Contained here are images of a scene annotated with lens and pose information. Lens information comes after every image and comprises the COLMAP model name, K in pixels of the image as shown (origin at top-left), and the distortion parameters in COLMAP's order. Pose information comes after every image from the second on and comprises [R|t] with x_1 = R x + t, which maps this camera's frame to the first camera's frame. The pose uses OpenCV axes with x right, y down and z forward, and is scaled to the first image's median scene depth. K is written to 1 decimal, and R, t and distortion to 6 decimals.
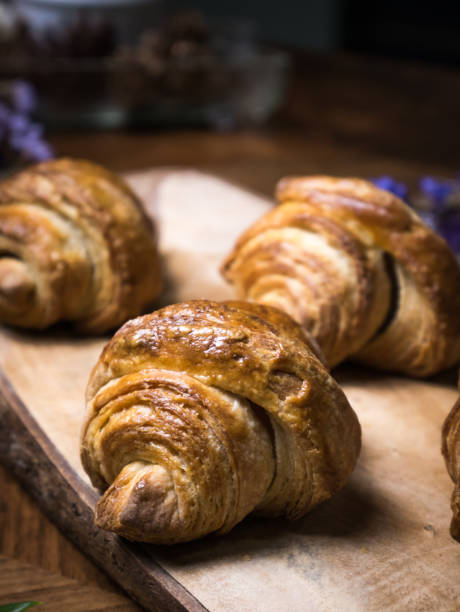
lens RADIAL K [[1507.2, 0, 230.0], [0, 1507.2, 306.0], [0, 0, 1]] dist [0.270266, 0.719492]
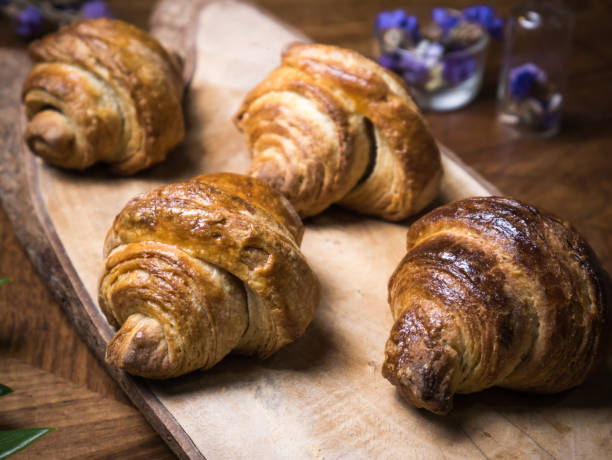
lens RADIAL K [[1507.2, 0, 306.0], [0, 1507.2, 230.0], [0, 0, 1]] dist [0.270266, 0.719492]
pose [[0.999246, 0.017972, -0.034424, 0.114549], [-0.011993, 0.985949, 0.166615, -0.169343], [0.036934, -0.166077, 0.985421, -0.218452]]
